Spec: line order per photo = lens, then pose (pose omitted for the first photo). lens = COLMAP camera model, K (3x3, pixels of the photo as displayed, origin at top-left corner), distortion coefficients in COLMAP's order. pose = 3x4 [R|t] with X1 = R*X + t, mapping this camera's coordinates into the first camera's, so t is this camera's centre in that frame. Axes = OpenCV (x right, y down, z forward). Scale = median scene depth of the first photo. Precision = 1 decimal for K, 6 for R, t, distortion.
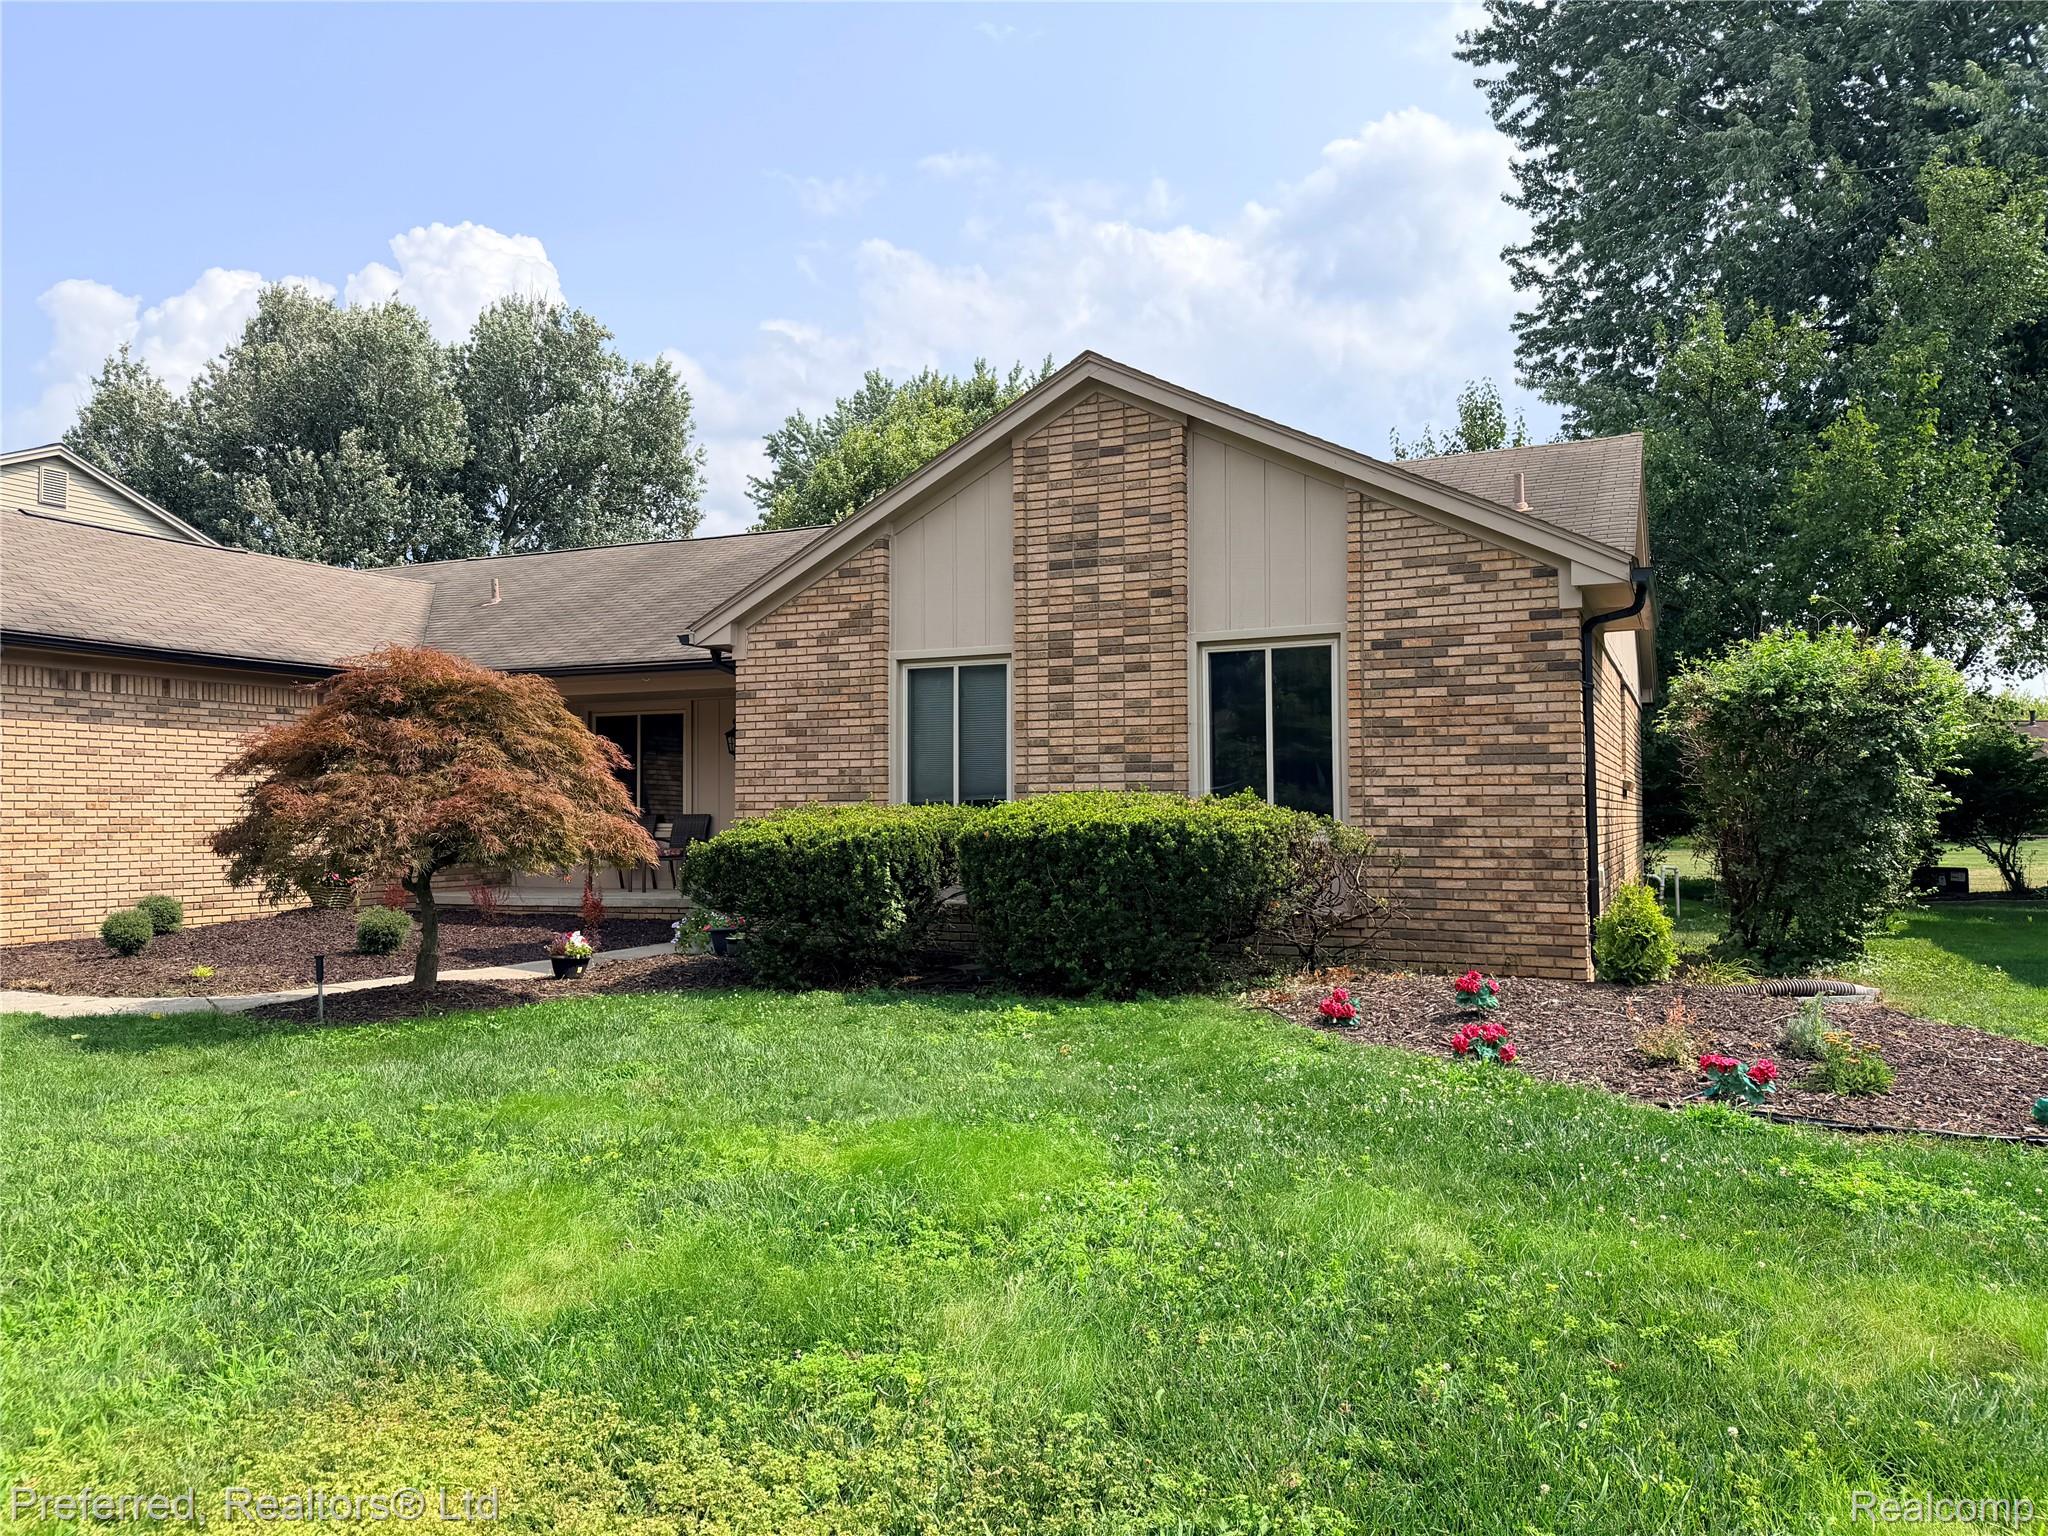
lens RADIAL K [[1422.3, 0, 1008.4], [0, 1422.3, 770.0], [0, 0, 1]] dist [0.082398, -0.123041]
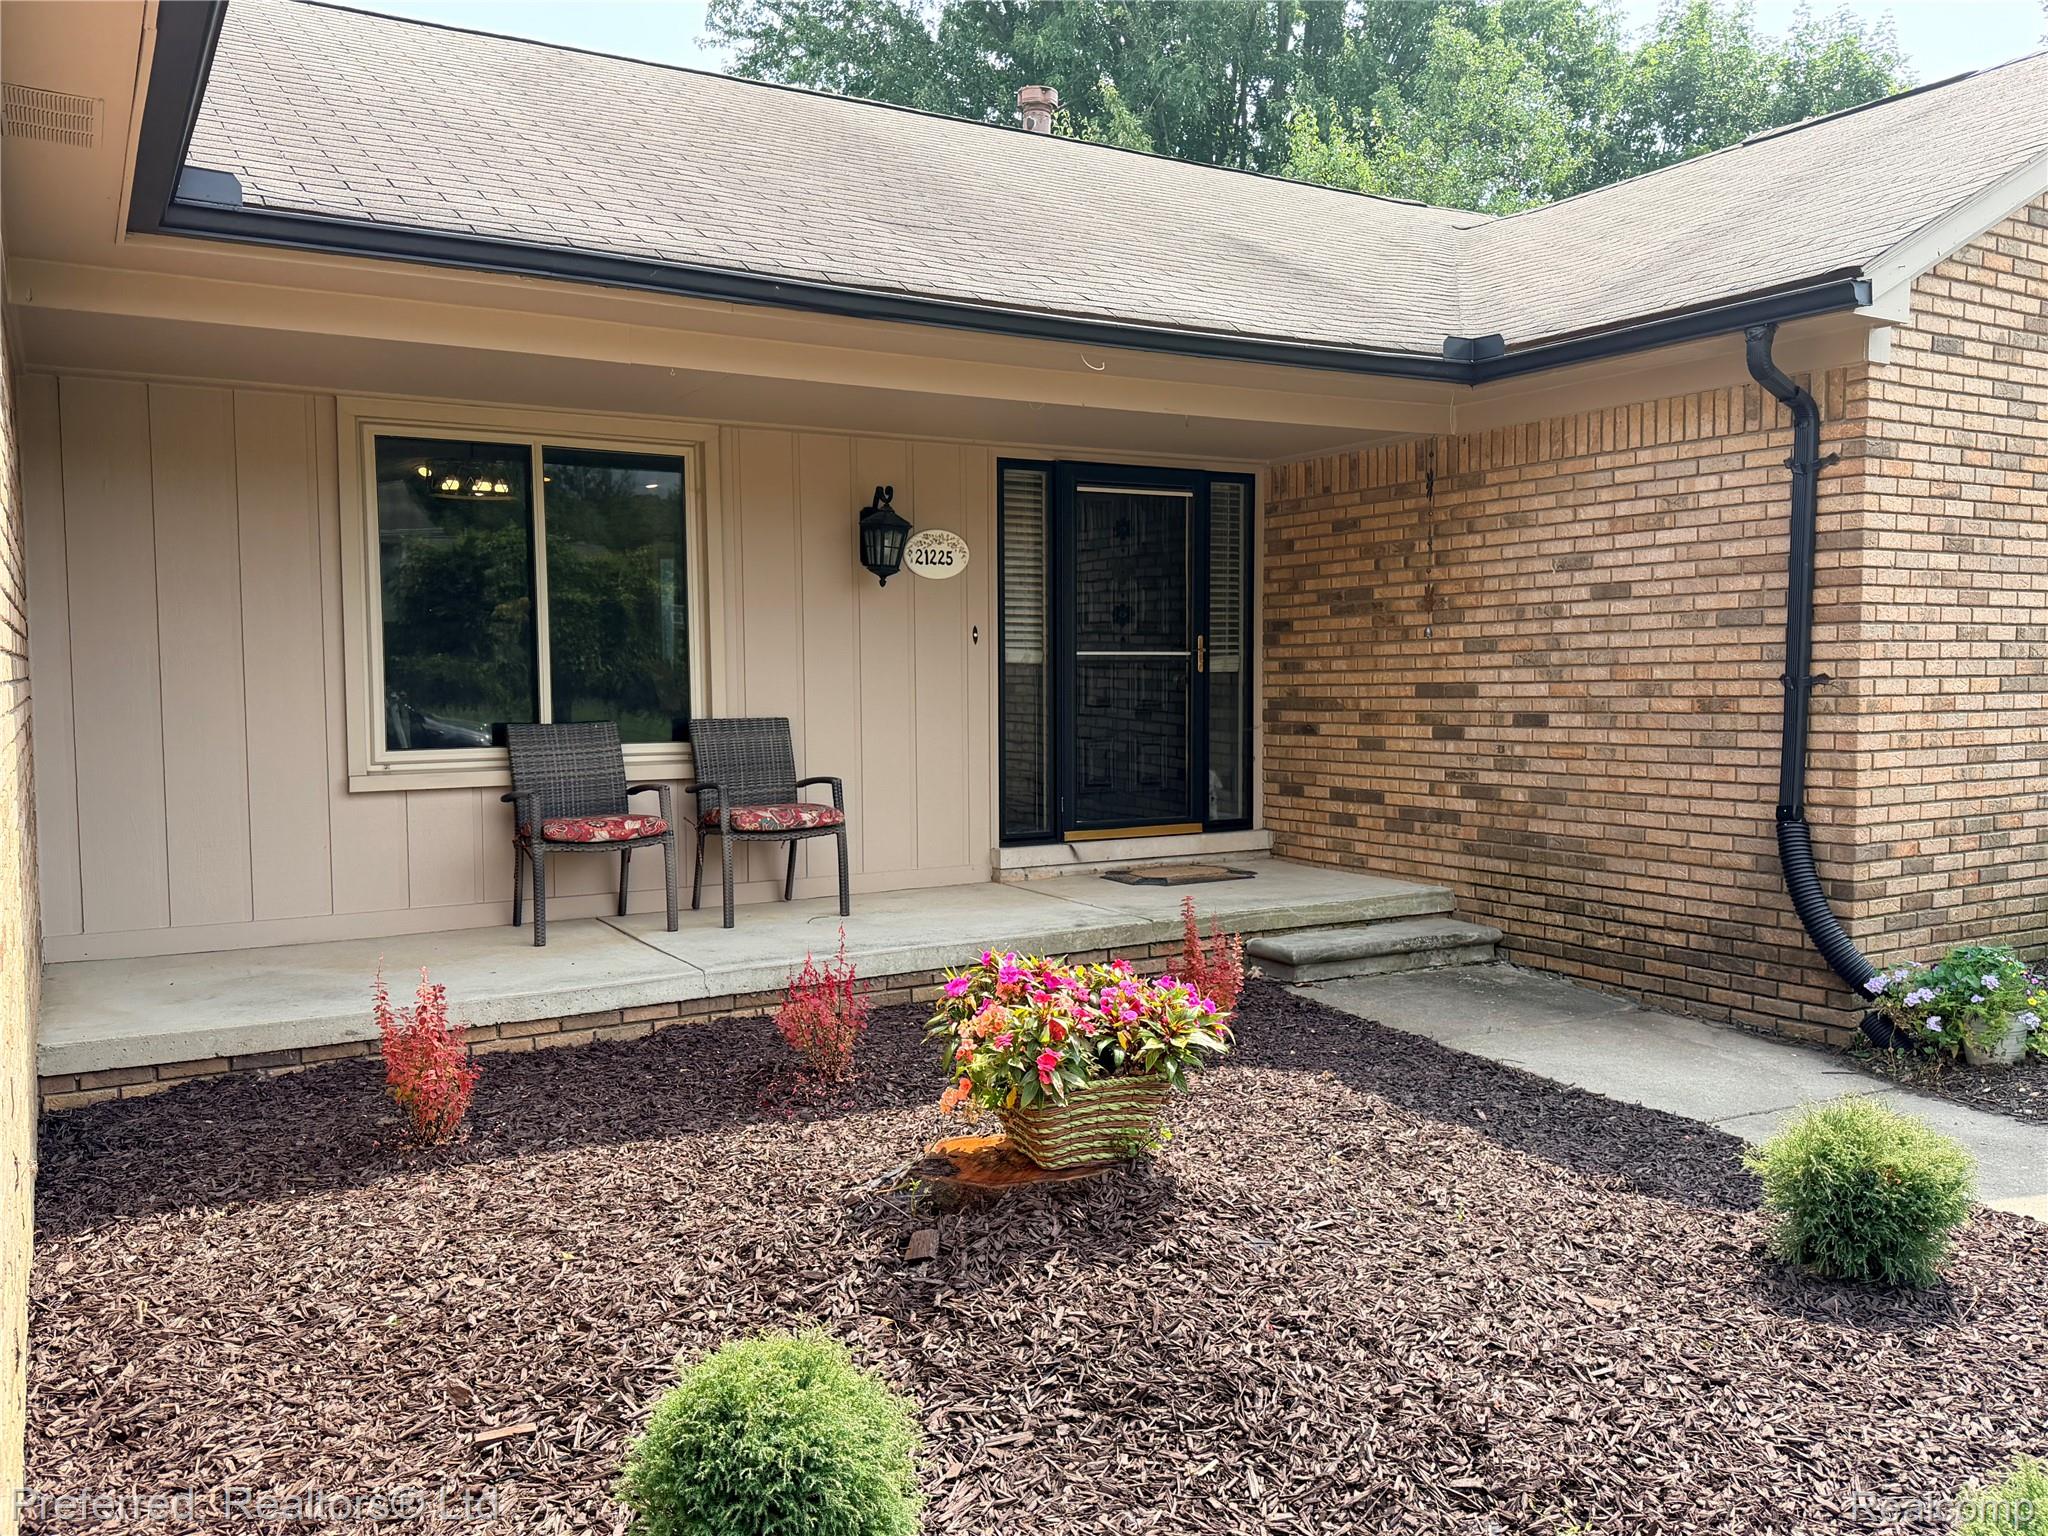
lens RADIAL K [[1614.0, 0, 1017.1], [0, 1614.0, 767.9], [0, 0, 1]] dist [0.121758, -0.187377]
pose [[0.575418, -0.051631, 0.816228, -0.831521], [-0.024072, 0.996504, 0.080004, 0.011397], [-0.817505, -0.065684, 0.572163, 1.026241]]
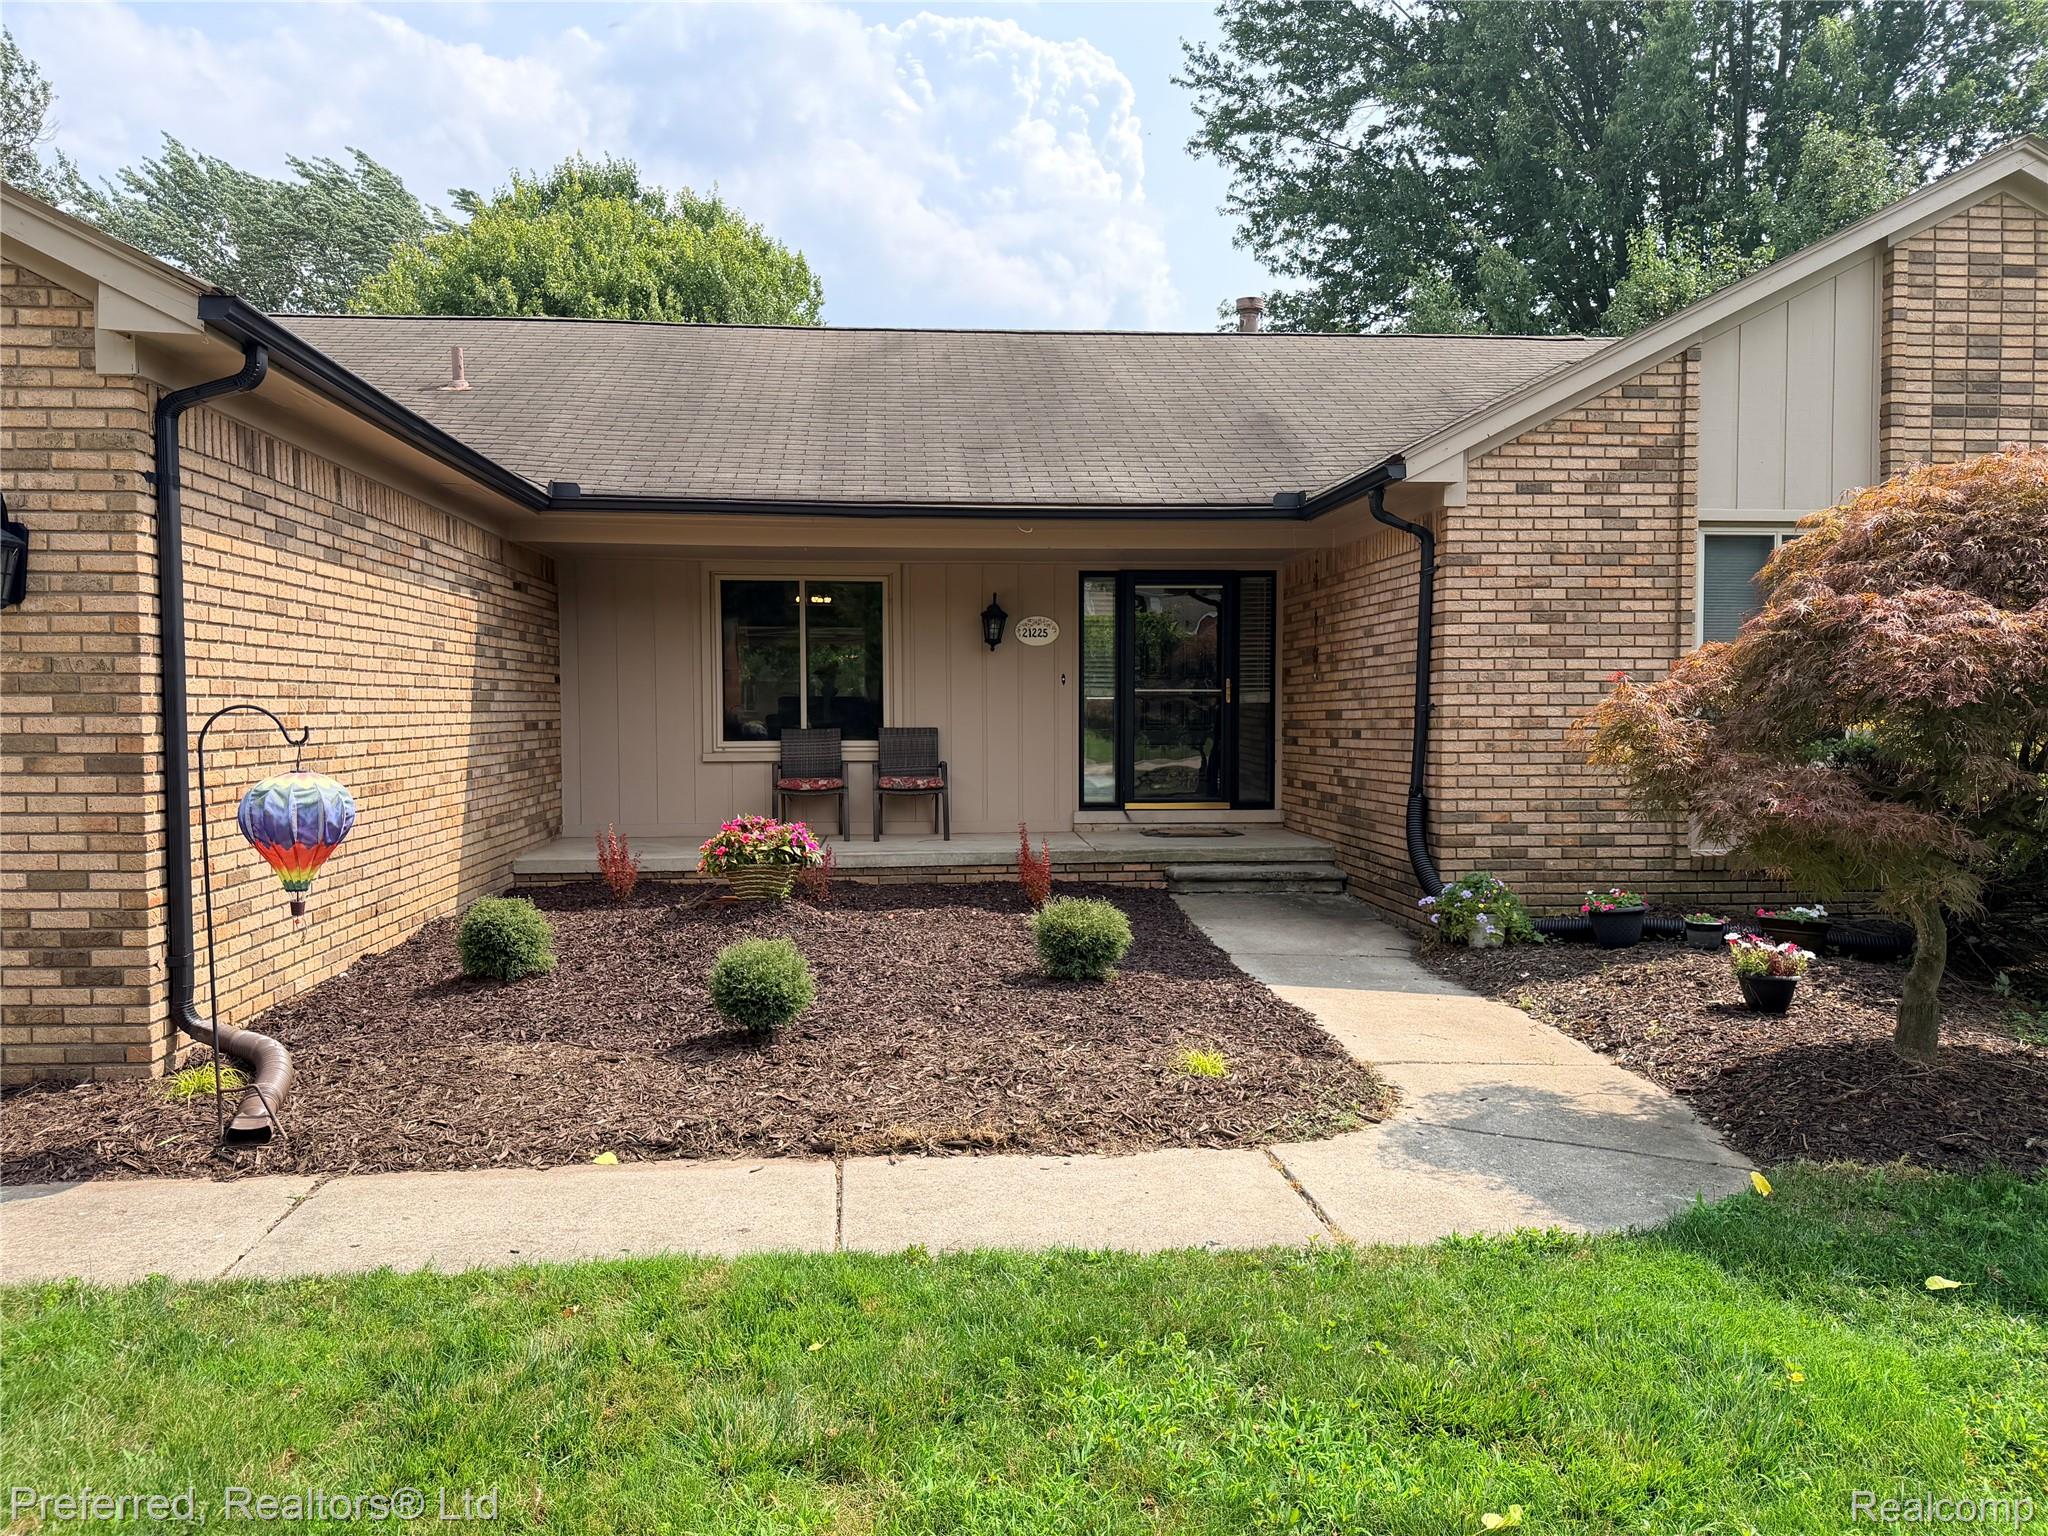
lens RADIAL K [[1422.3, 0, 1008.4], [0, 1422.3, 770.0], [0, 0, 1]] dist [0.082398, -0.123041]
pose [[0.876492, -0.020014, 0.481001, -0.784484], [-0.017156, 0.997202, 0.072754, 0.001404], [-0.481111, -0.072020, 0.873696, 0.555991]]
